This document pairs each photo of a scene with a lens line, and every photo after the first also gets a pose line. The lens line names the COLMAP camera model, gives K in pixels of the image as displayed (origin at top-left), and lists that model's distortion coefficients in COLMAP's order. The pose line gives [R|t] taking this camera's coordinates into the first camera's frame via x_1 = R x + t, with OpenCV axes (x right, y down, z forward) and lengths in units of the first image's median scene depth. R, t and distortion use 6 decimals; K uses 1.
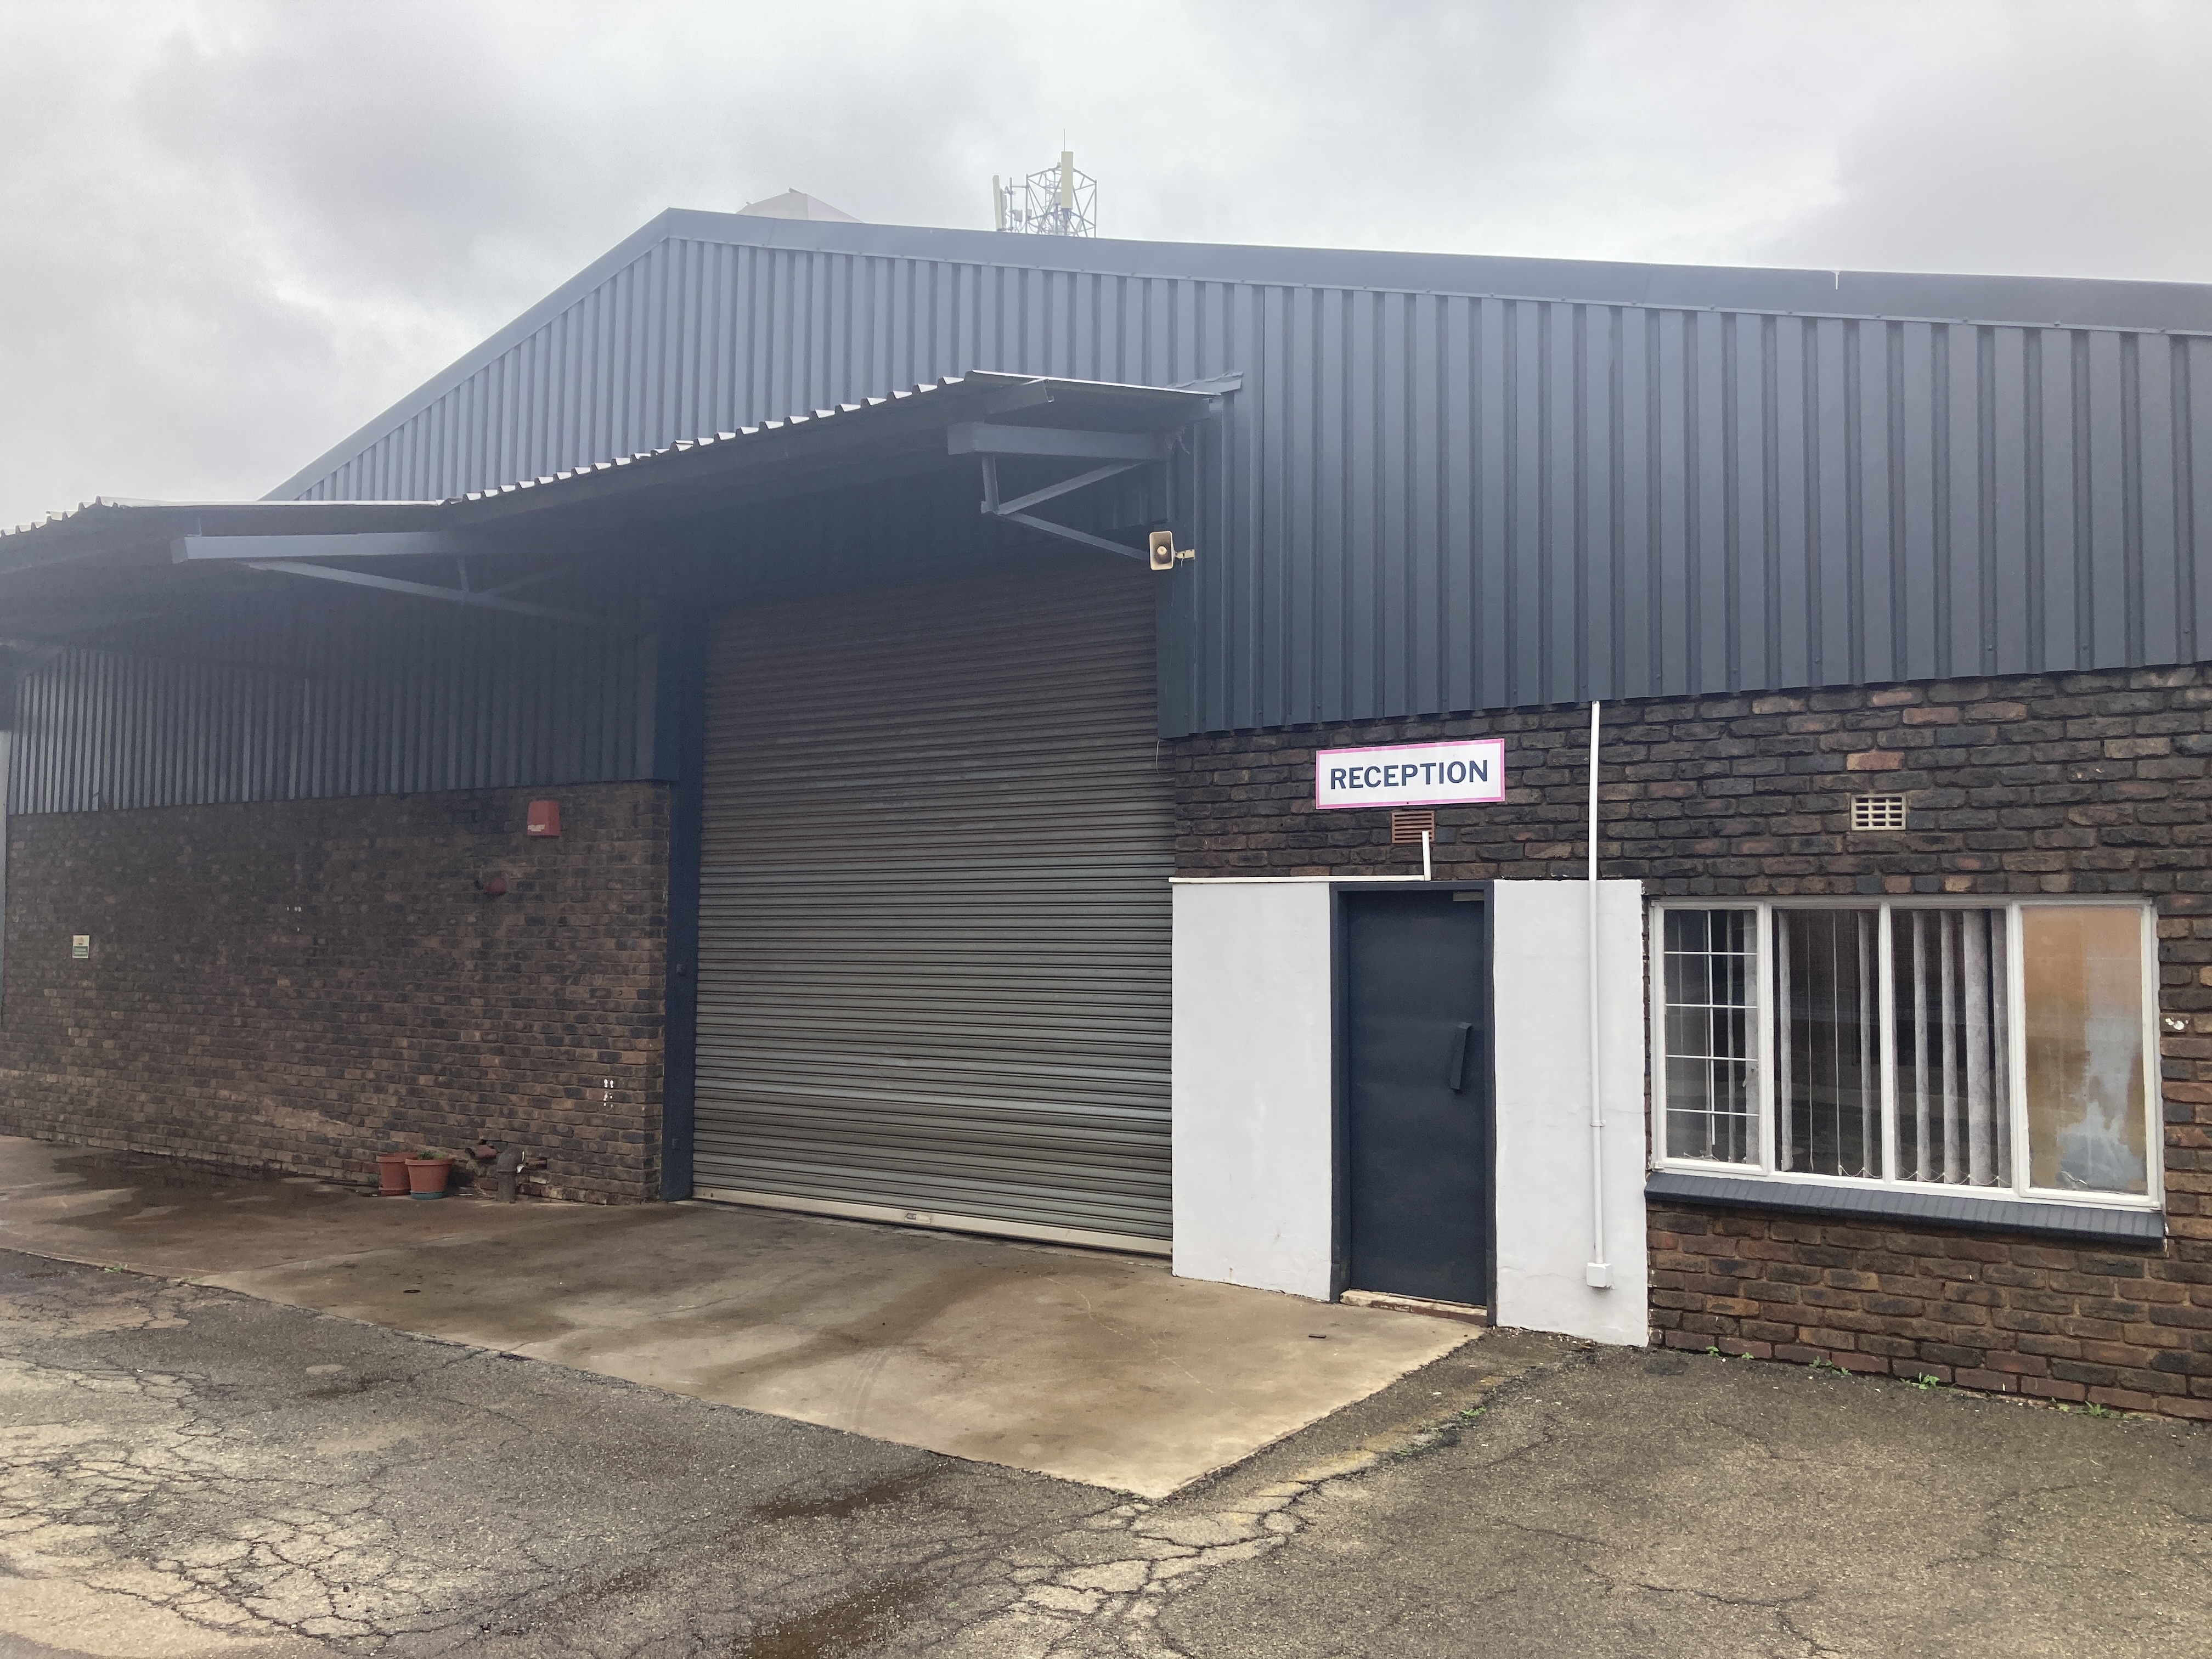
lens RADIAL K [[1810.0, 0, 1106.0], [0, 1810.0, 829.5], [0, 0, 1]] dist [0.073234, -0.059514]
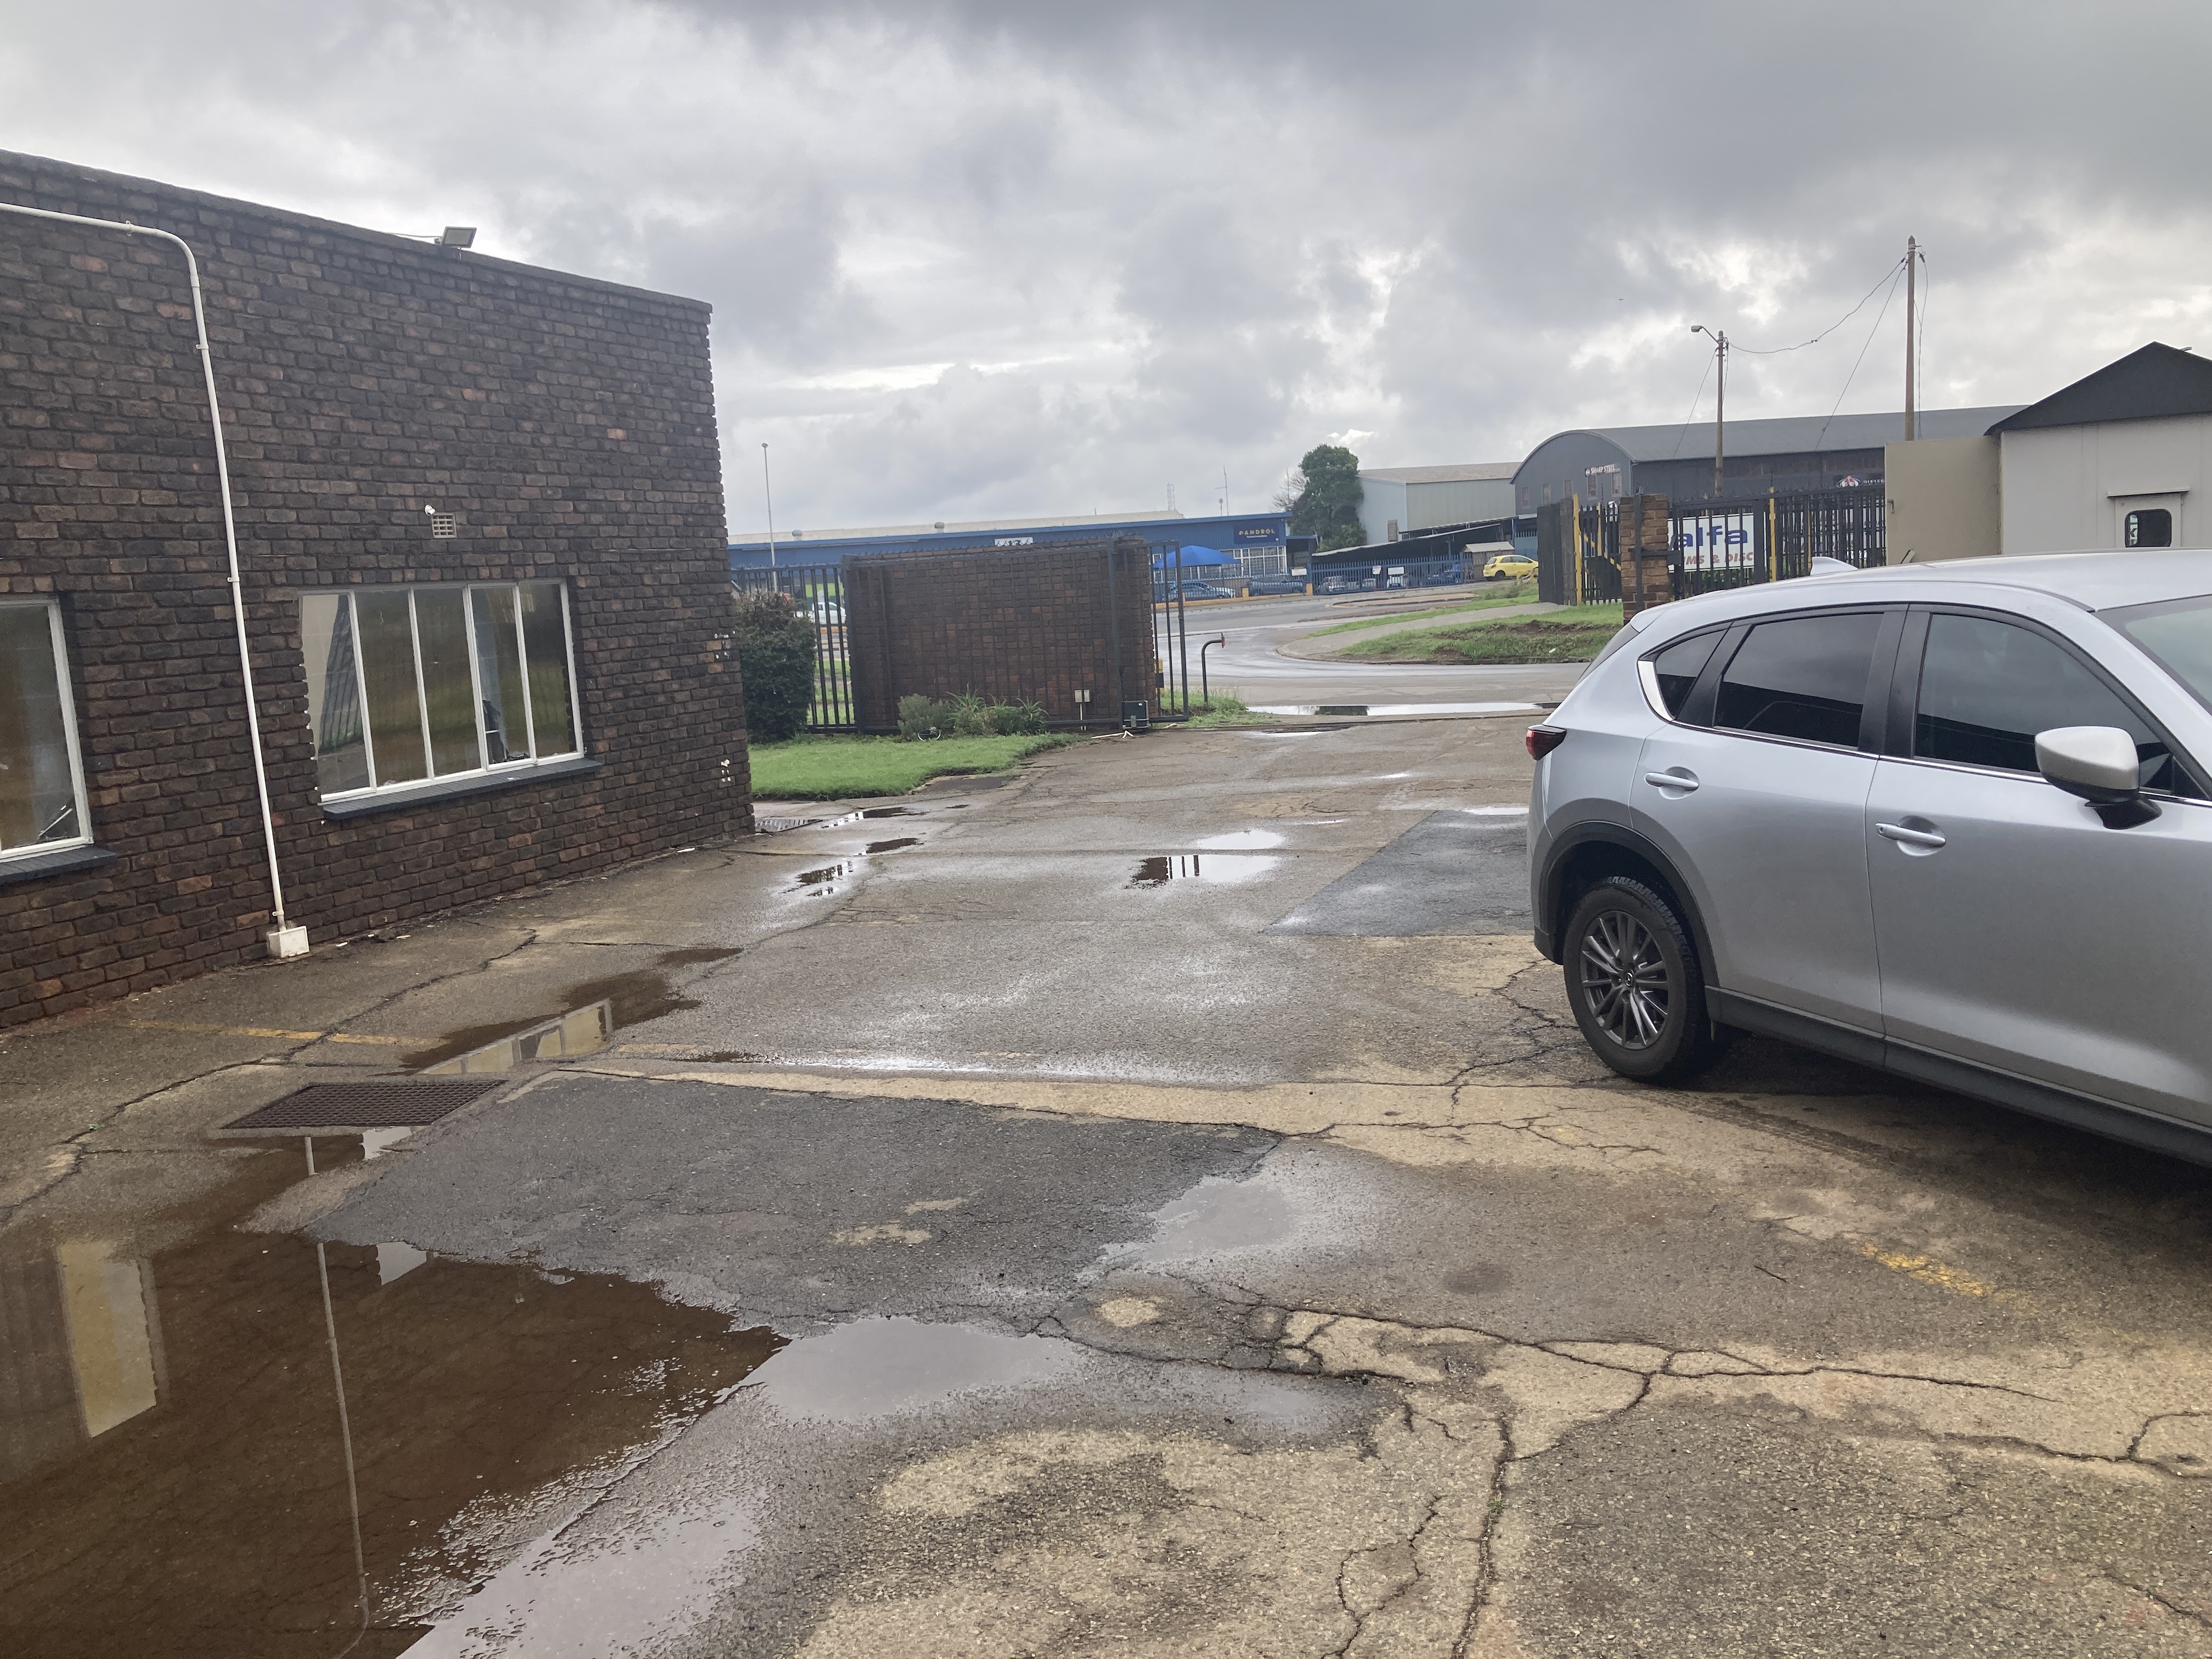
lens RADIAL K [[1810.0, 0, 1106.0], [0, 1810.0, 829.5], [0, 0, 1]] dist [0.073234, -0.059514]
pose [[-0.185122, -0.124544, 0.974791, -1.115929], [0.000642, 0.991921, 0.126855, 0.045995], [-0.982715, 0.024109, -0.183547, 0.736618]]
